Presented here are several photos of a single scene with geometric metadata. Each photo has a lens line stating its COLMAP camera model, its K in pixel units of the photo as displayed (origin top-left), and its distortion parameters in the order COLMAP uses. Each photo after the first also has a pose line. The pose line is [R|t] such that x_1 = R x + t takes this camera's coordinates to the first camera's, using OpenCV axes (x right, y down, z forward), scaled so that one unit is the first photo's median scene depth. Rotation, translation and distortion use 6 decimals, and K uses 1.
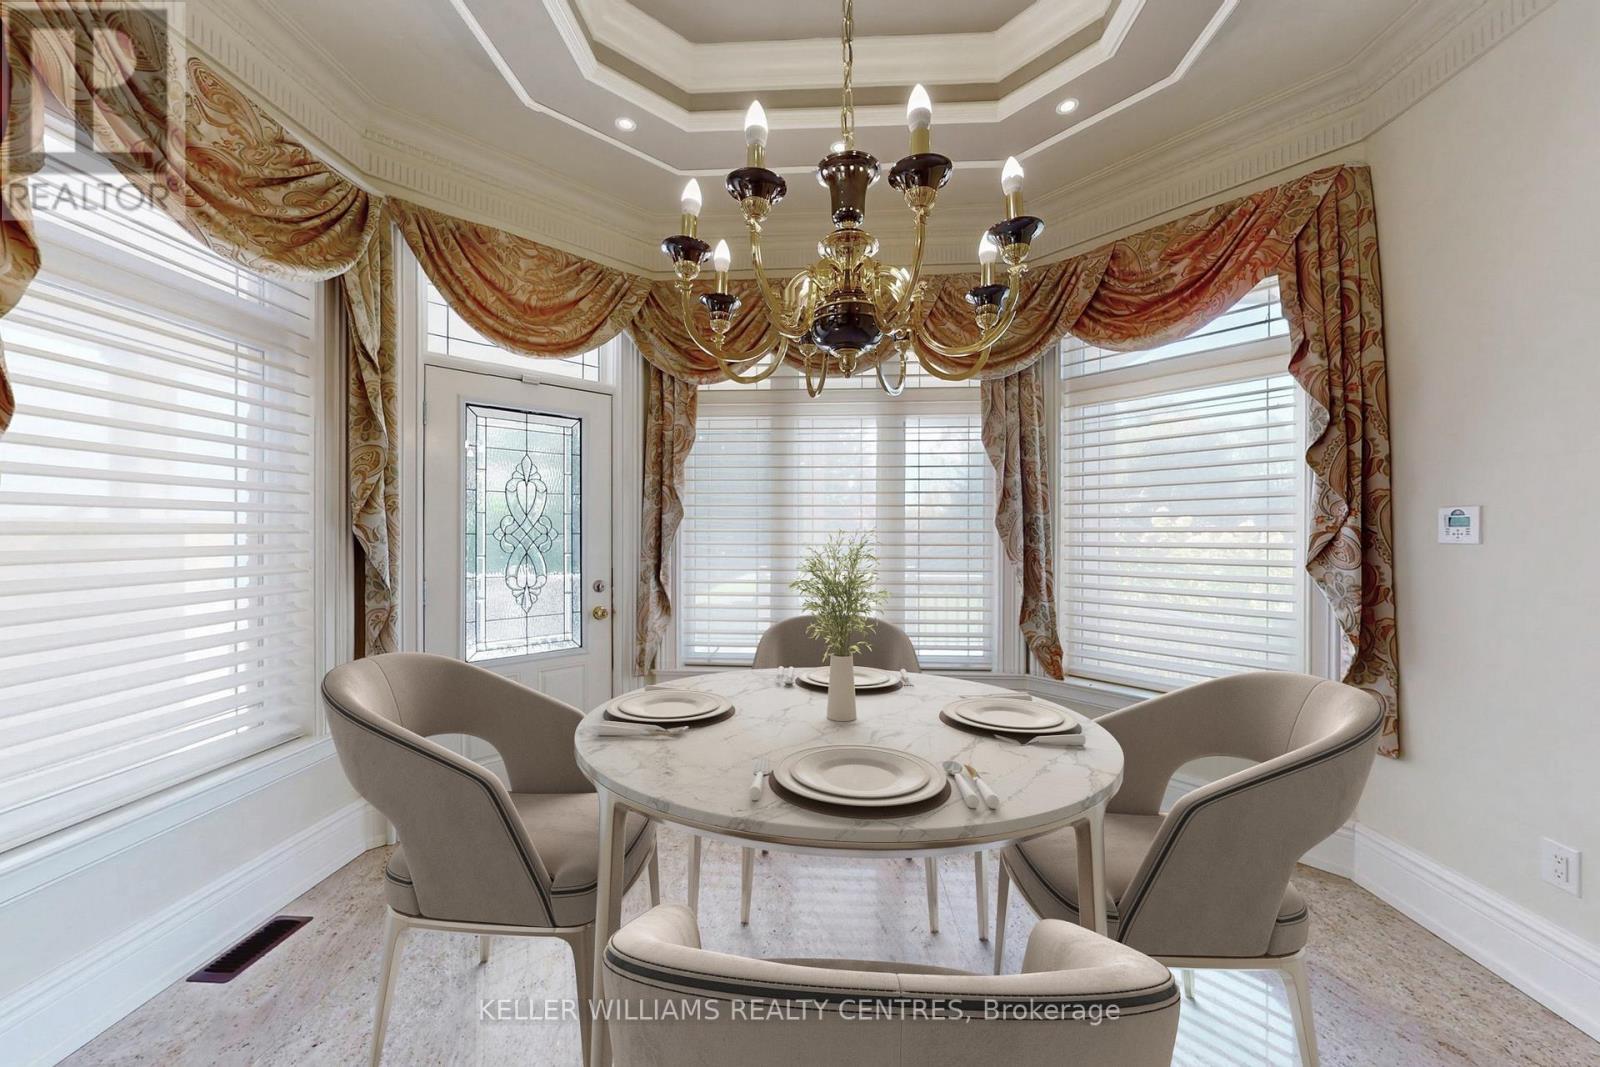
lens RADIAL K [[582.1, 0, 794.1], [0, 582.1, 537.4], [0, 0, 1]] dist [-0.000814, -0.000163]
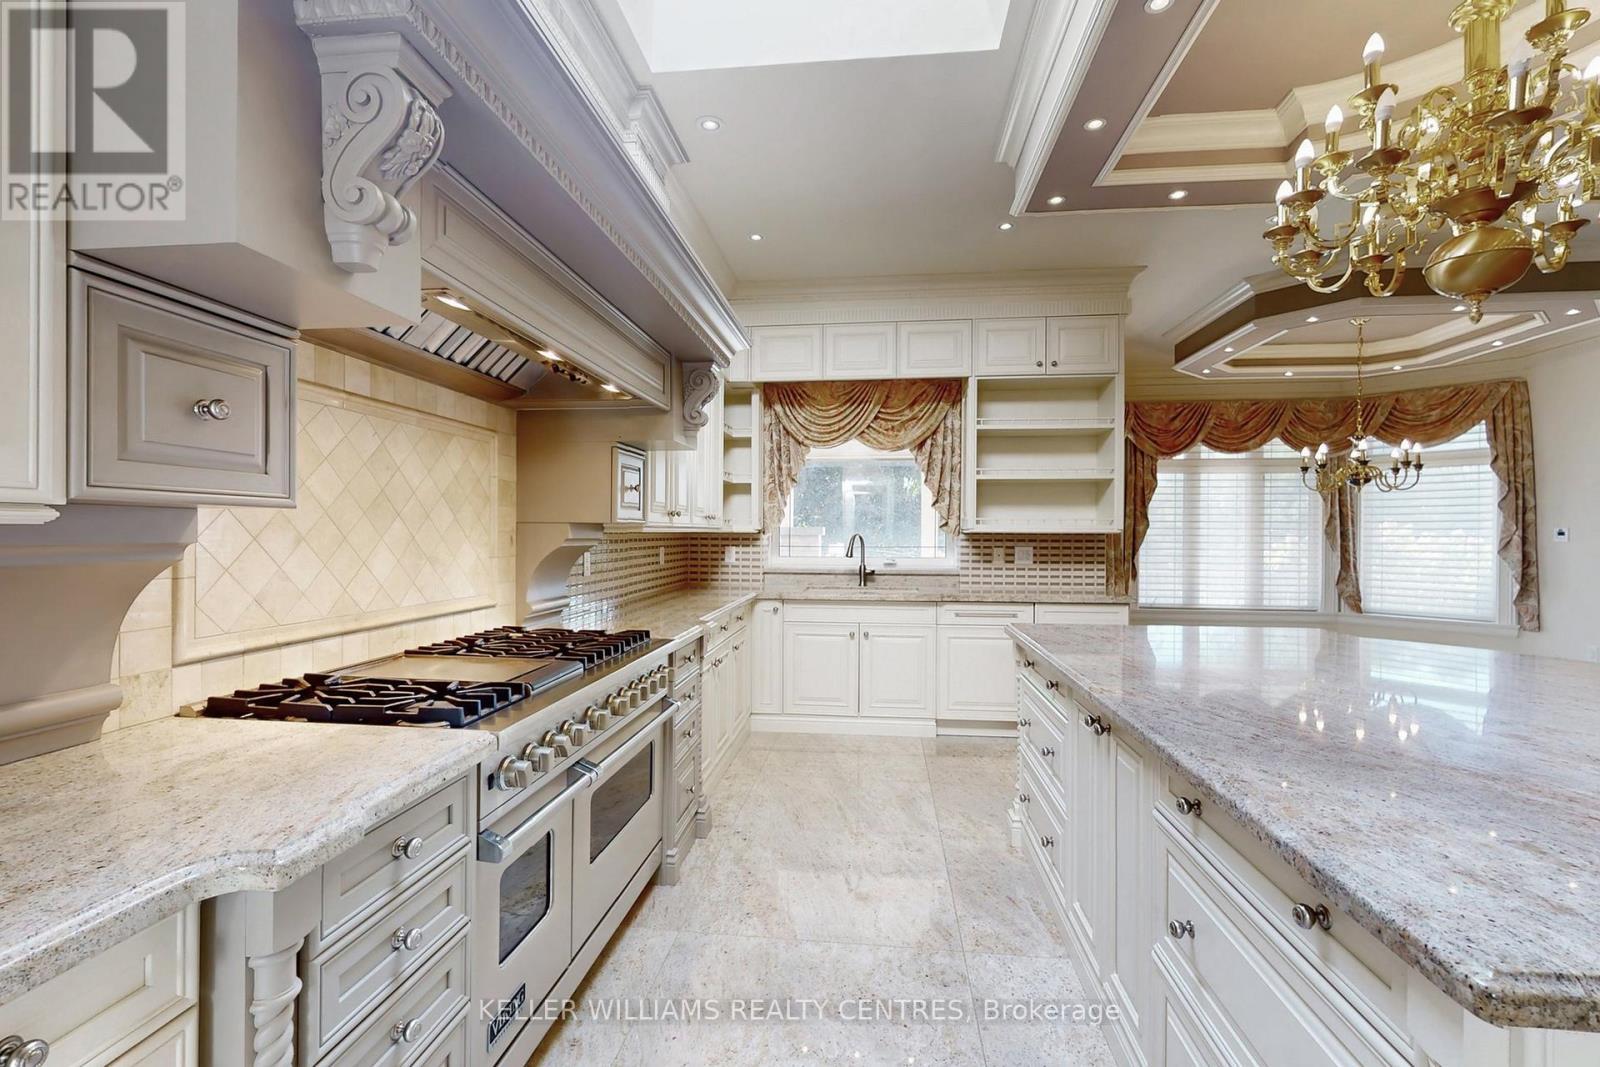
lens RADIAL K [[700.9, 0, 802.5], [0, 700.9, 537.0], [0, 0, 1]] dist [0.000377, 0.000145]
pose [[0.999200, 0.002216, -0.039928, -1.502392], [-0.002246, 0.999997, -0.000707, -0.002044], [0.039927, 0.000797, 0.999202, -1.609431]]
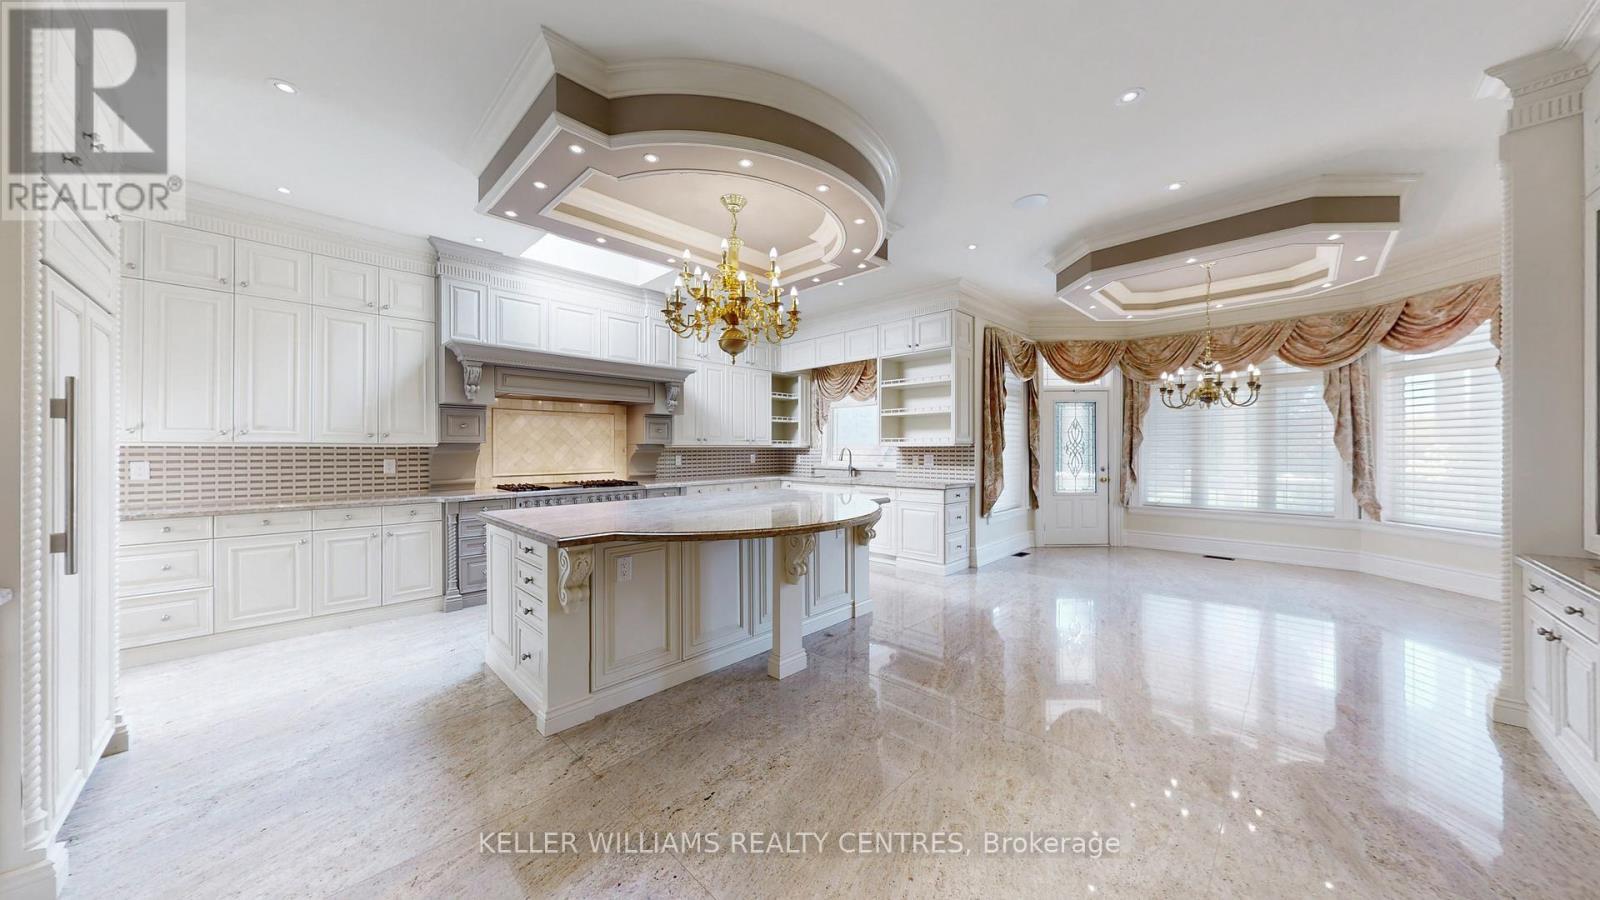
lens RADIAL K [[523.3, 0, 802.4], [0, 523.3, 455.2], [0, 0, 1]] dist [0.011428, -0.000038]
pose [[0.767373, 0.000071, -0.641201, 0.138368], [0.002474, 0.999992, 0.003072, 0.018012], [0.641196, -0.003944, 0.767367, -1.828304]]
